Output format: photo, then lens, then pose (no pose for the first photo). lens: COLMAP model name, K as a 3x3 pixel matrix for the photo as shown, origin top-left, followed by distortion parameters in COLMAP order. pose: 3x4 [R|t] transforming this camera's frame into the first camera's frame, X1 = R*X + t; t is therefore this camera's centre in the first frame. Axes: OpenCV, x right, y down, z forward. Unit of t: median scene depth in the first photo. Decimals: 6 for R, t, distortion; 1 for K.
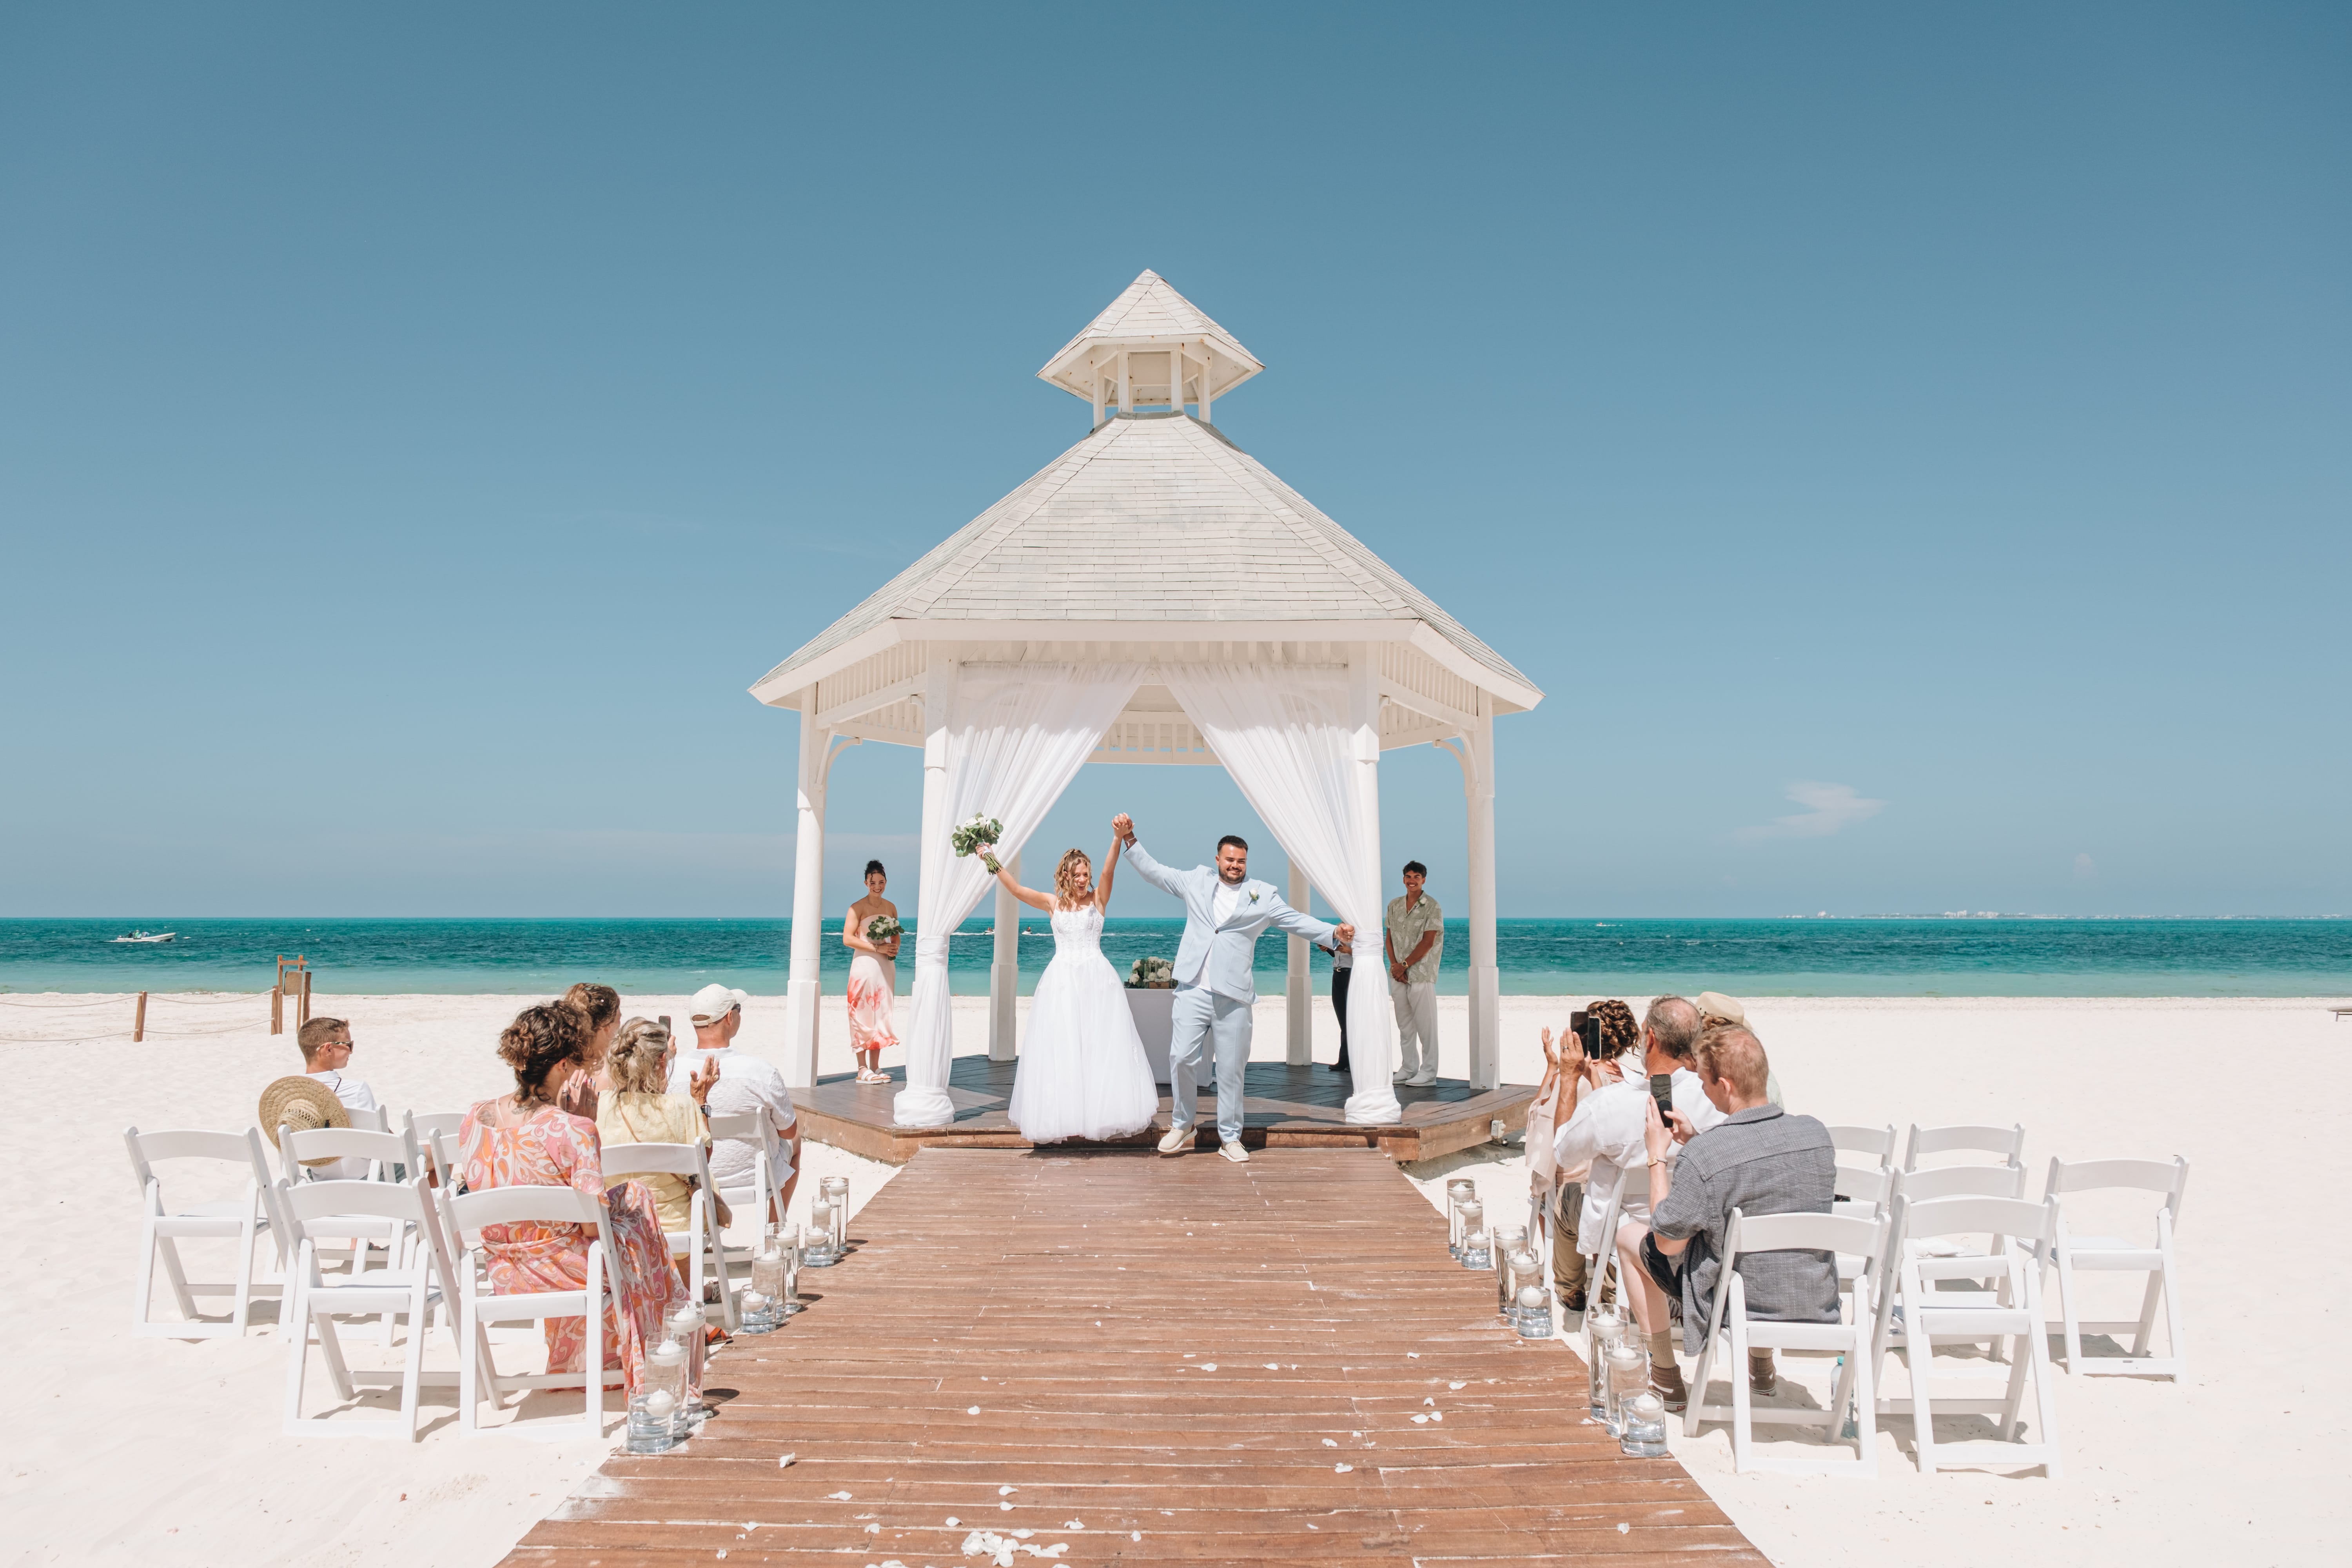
lens RADIAL K [[2018.4, 0, 1095.5], [0, 2018.4, 783.9], [0, 0, 1]] dist [-0.004805, -0.009445]
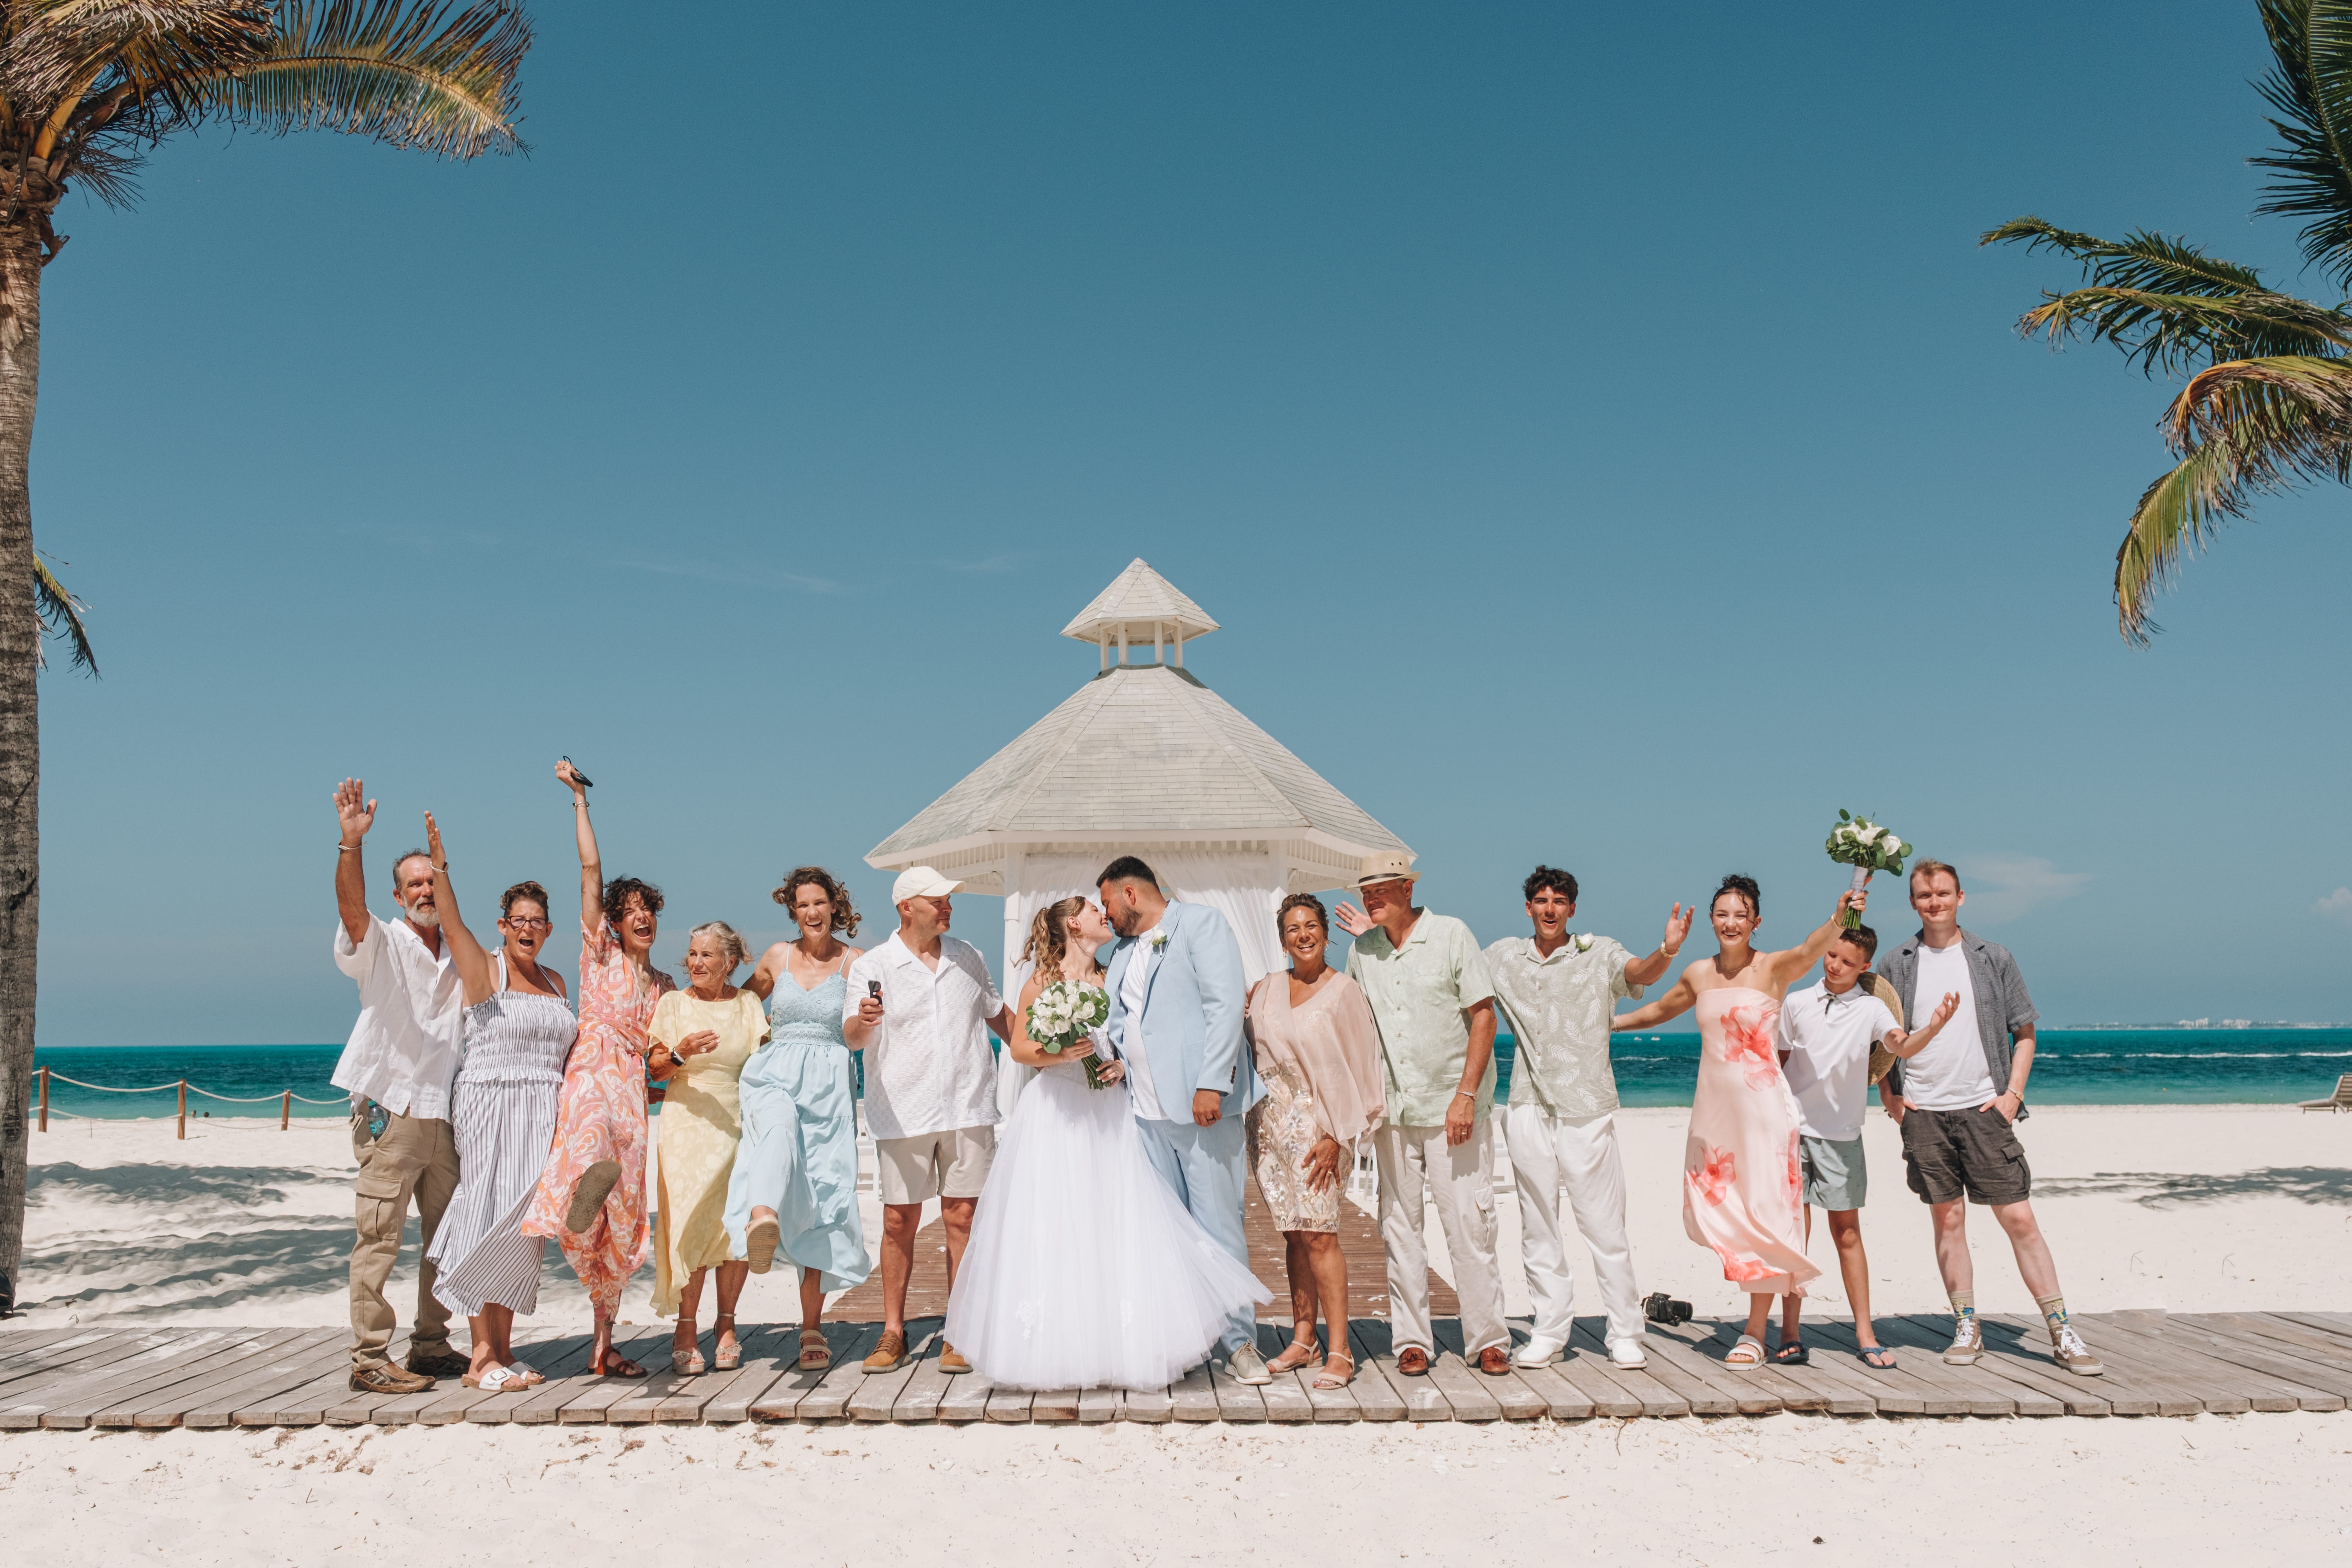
lens RADIAL K [[4578.4, 0, 1176.0], [0, 4578.4, 784.0], [0, 0, 1]] dist [-0.024510, -0.072433]
pose [[0.998798, -0.005632, 0.048683, -0.121767], [0.005442, 0.999977, 0.004044, -0.126186], [-0.048704, -0.003774, 0.998806, -2.578314]]
